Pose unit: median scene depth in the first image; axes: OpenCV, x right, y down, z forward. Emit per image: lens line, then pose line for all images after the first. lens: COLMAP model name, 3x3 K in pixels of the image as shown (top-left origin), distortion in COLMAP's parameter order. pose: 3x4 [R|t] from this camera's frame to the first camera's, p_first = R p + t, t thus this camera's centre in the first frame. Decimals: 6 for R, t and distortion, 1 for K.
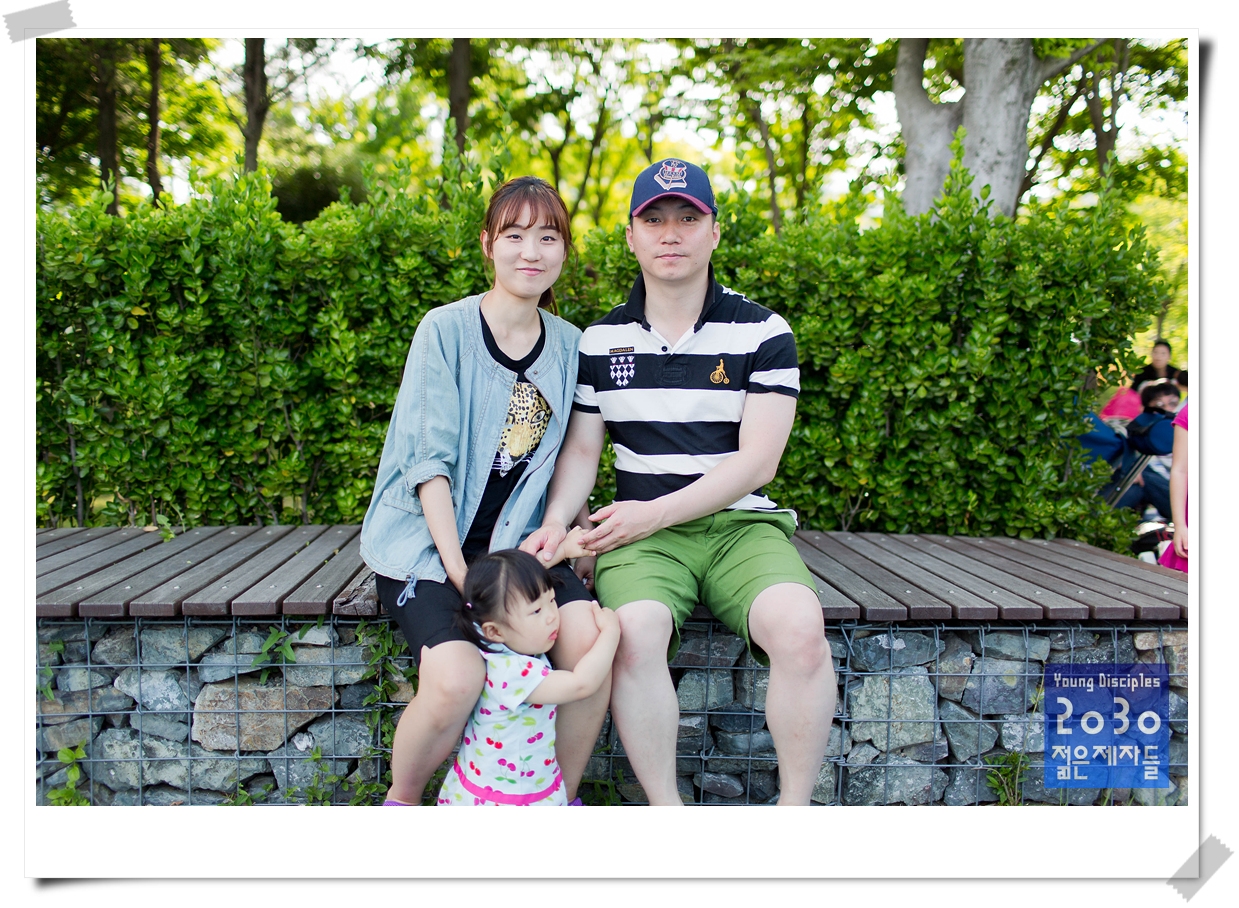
lens RADIAL K [[1097.3, 0, 618.3], [0, 1097.3, 406.7], [0, 0, 1]] dist [0.008548, -0.000962]
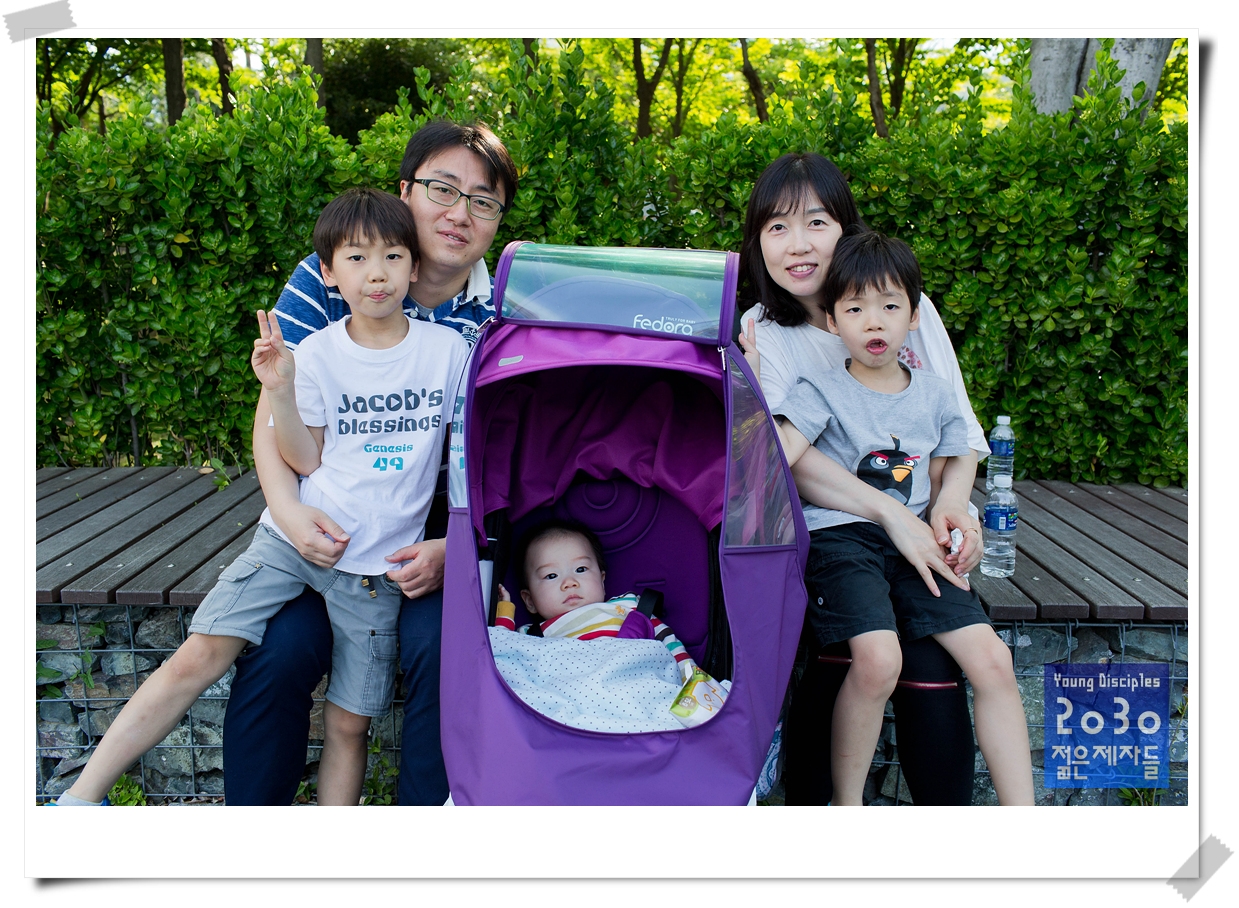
lens RADIAL K [[1100.2, 0, 618.6], [0, 1100.2, 407.1], [0, 0, 1]] dist [0.006860, 0.004261]
pose [[0.997326, 0.006702, -0.072773, -0.003599], [0.002223, 0.992543, 0.121878, -0.056576], [0.073047, -0.121713, 0.989874, 0.093026]]
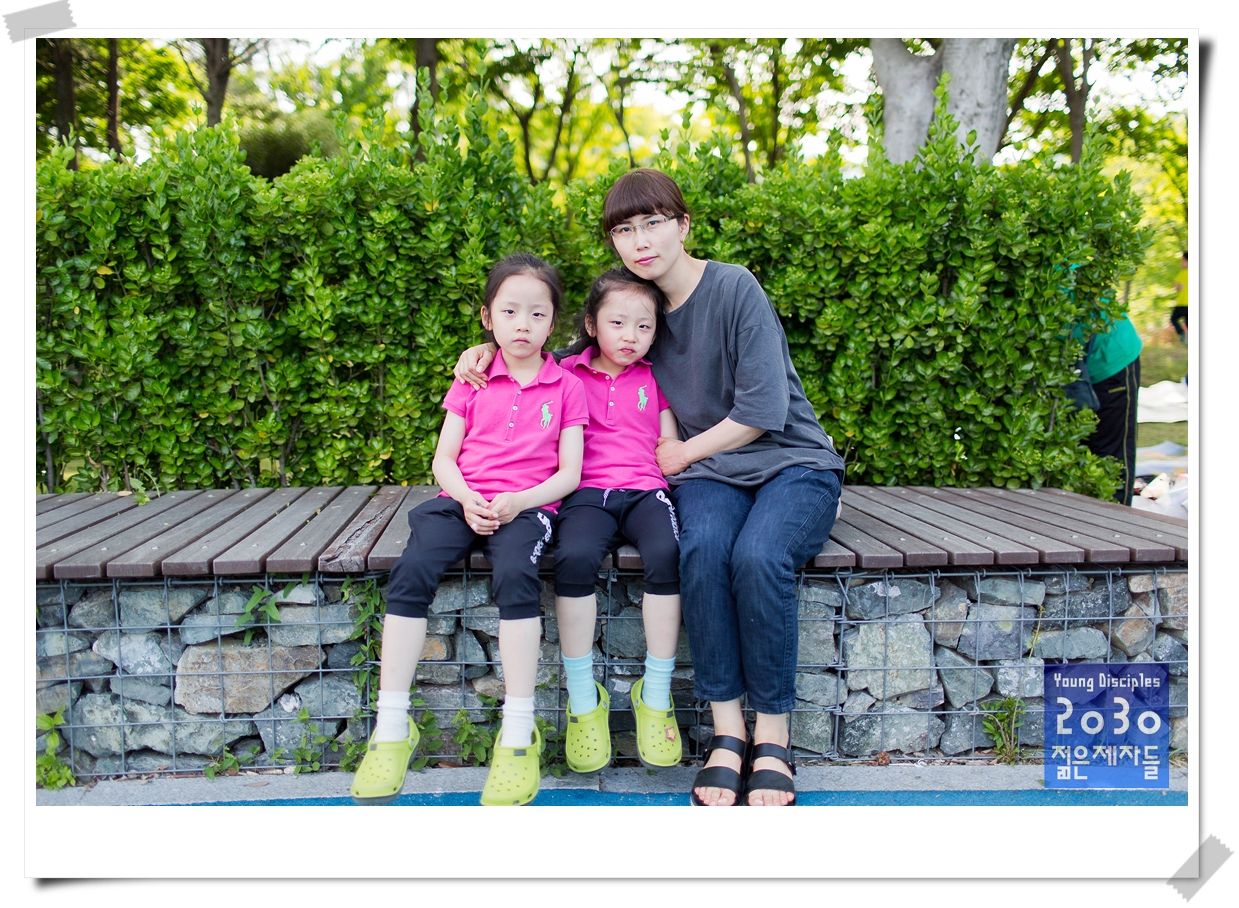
lens RADIAL K [[1097.3, 0, 618.3], [0, 1097.3, 406.7], [0, 0, 1]] dist [0.008548, -0.000962]
pose [[0.999539, -0.015743, 0.025957, -0.011662], [0.015057, 0.999537, 0.026432, 0.014535], [-0.026361, -0.026029, 0.999314, 0.016618]]
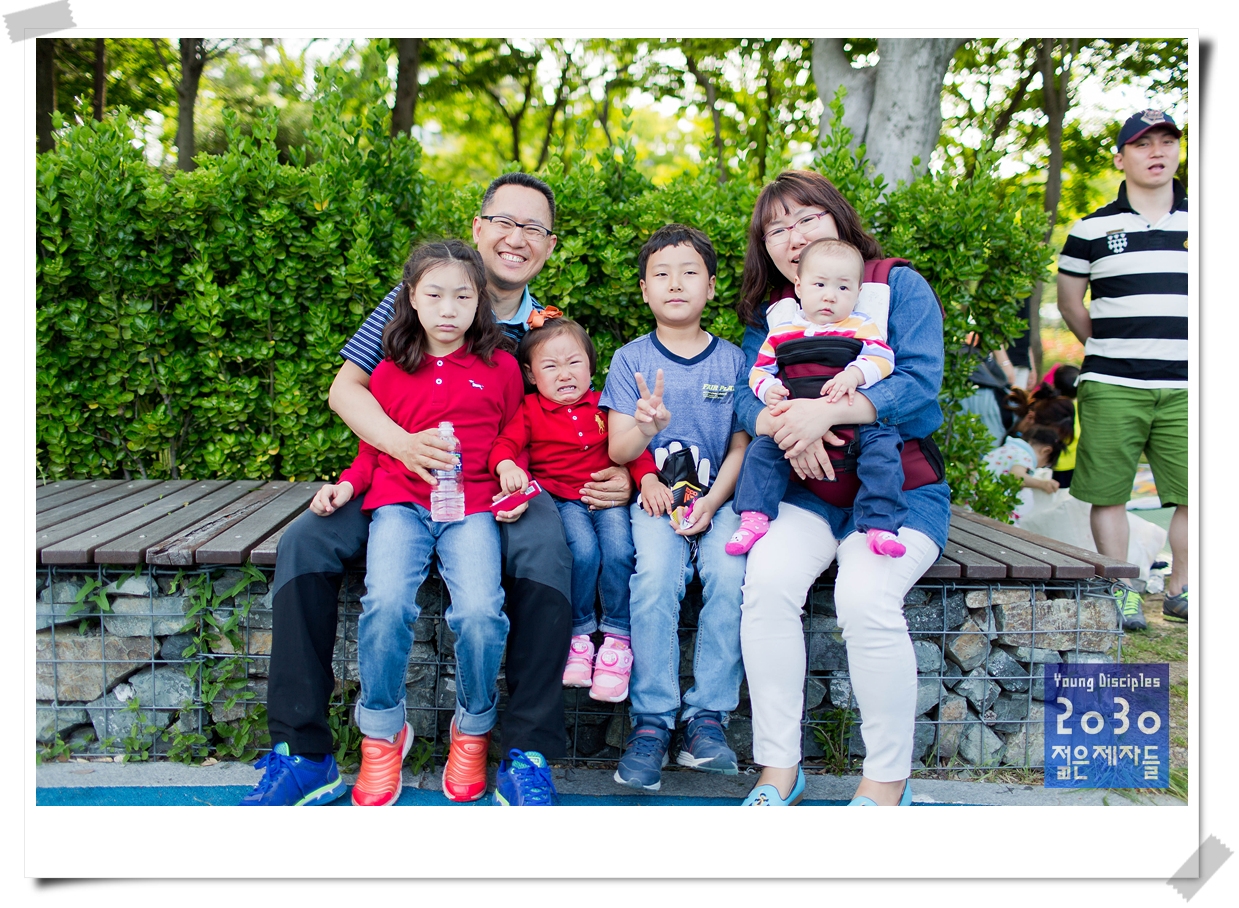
lens RADIAL K [[1097.3, 0, 618.3], [0, 1097.3, 406.7], [0, 0, 1]] dist [0.008548, -0.000962]
pose [[0.999820, 0.011749, 0.014864, 0.101362], [-0.012123, 0.999607, 0.025293, 0.012028], [-0.014561, -0.025469, 0.999570, 0.006163]]
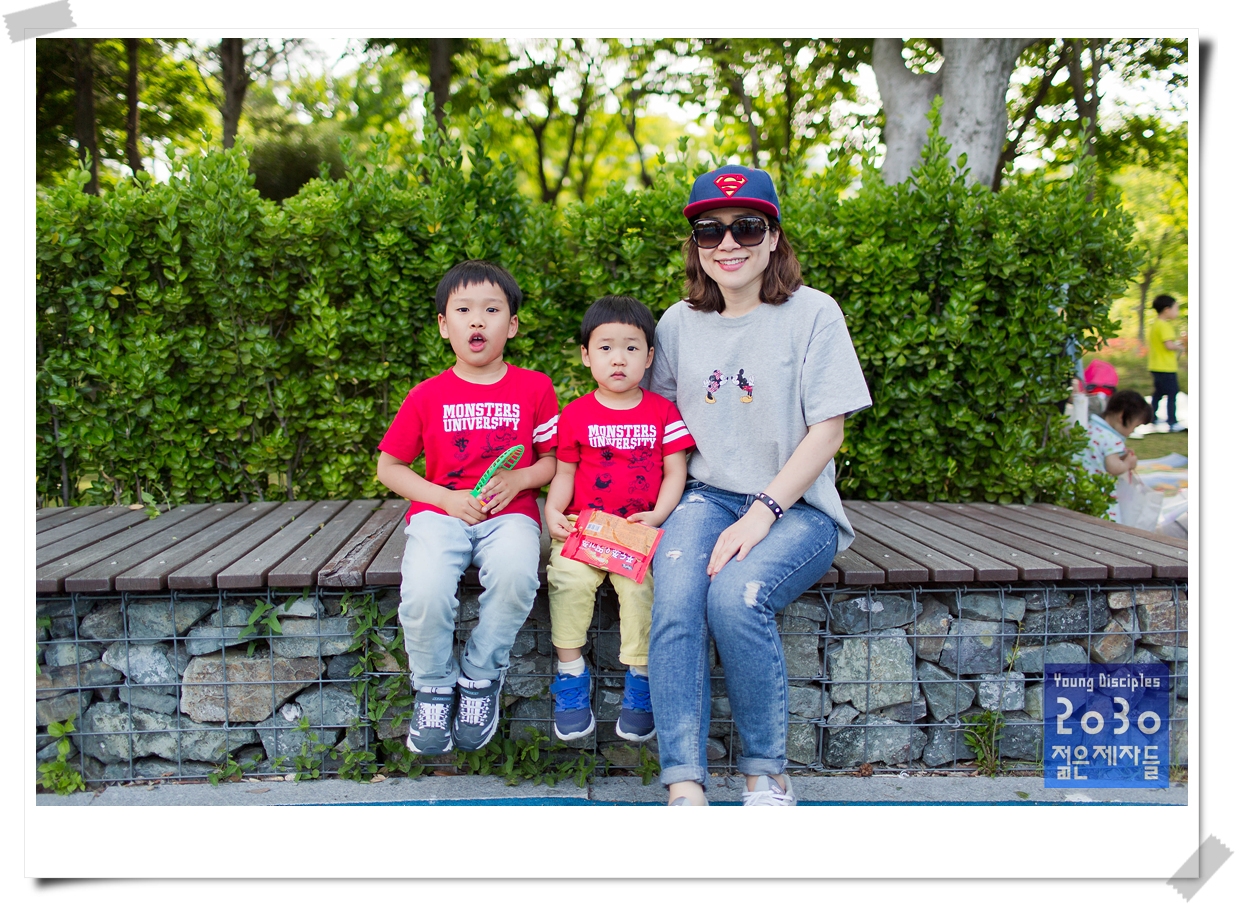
lens RADIAL K [[1097.3, 0, 618.3], [0, 1097.3, 406.7], [0, 0, 1]] dist [0.008548, -0.000962]
pose [[0.999848, -0.014125, 0.010182, 0.005929], [0.013918, 0.999699, 0.020185, 0.005147], [-0.010464, -0.020040, 0.999744, -0.006934]]
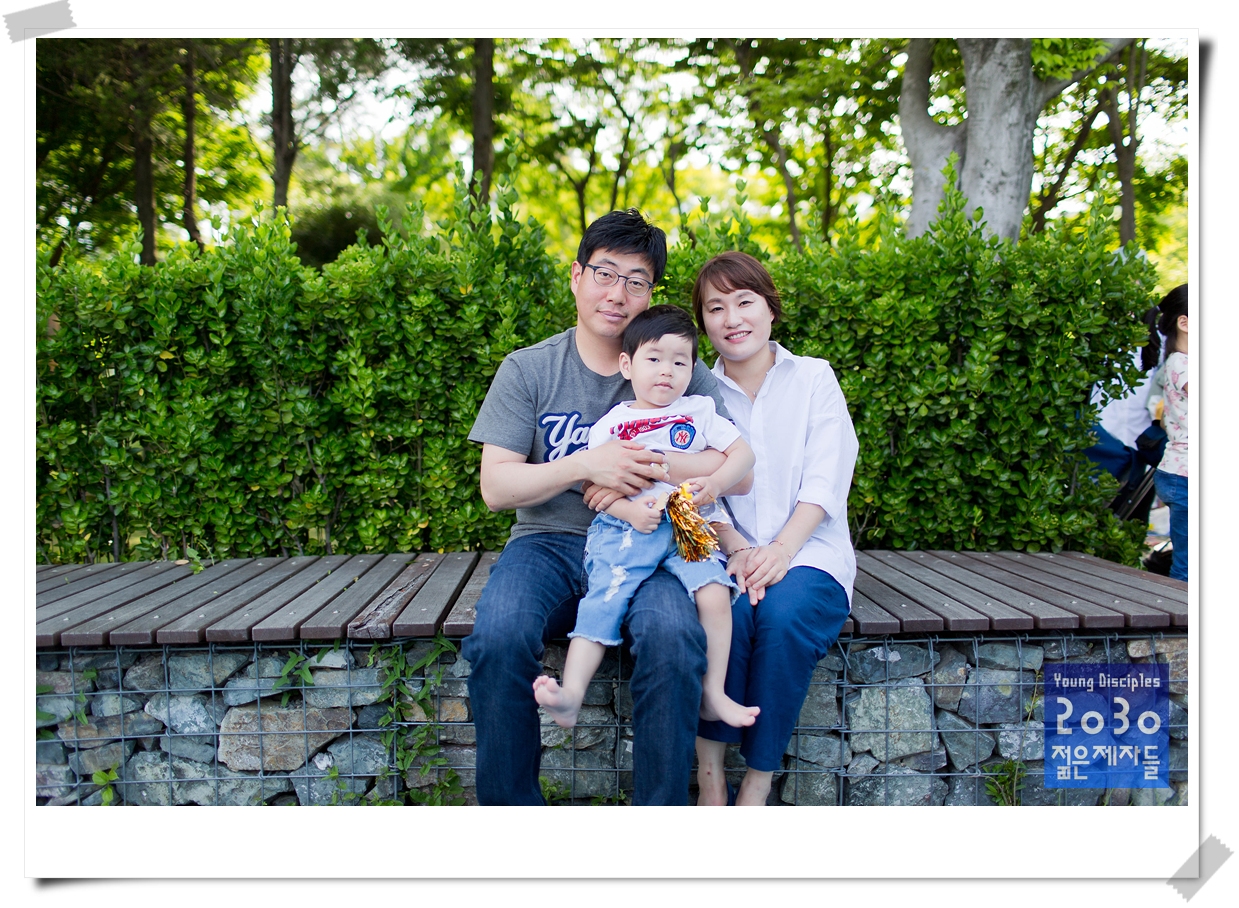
lens RADIAL K [[1098.6, 0, 619.1], [0, 1098.6, 401.8], [0, 0, 1]] dist [0.010860, -0.006828]
pose [[0.999026, -0.028015, -0.034101, 0.028726], [0.027014, 0.999201, -0.029456, 0.000740], [0.034899, 0.028506, 0.998984, -0.033810]]
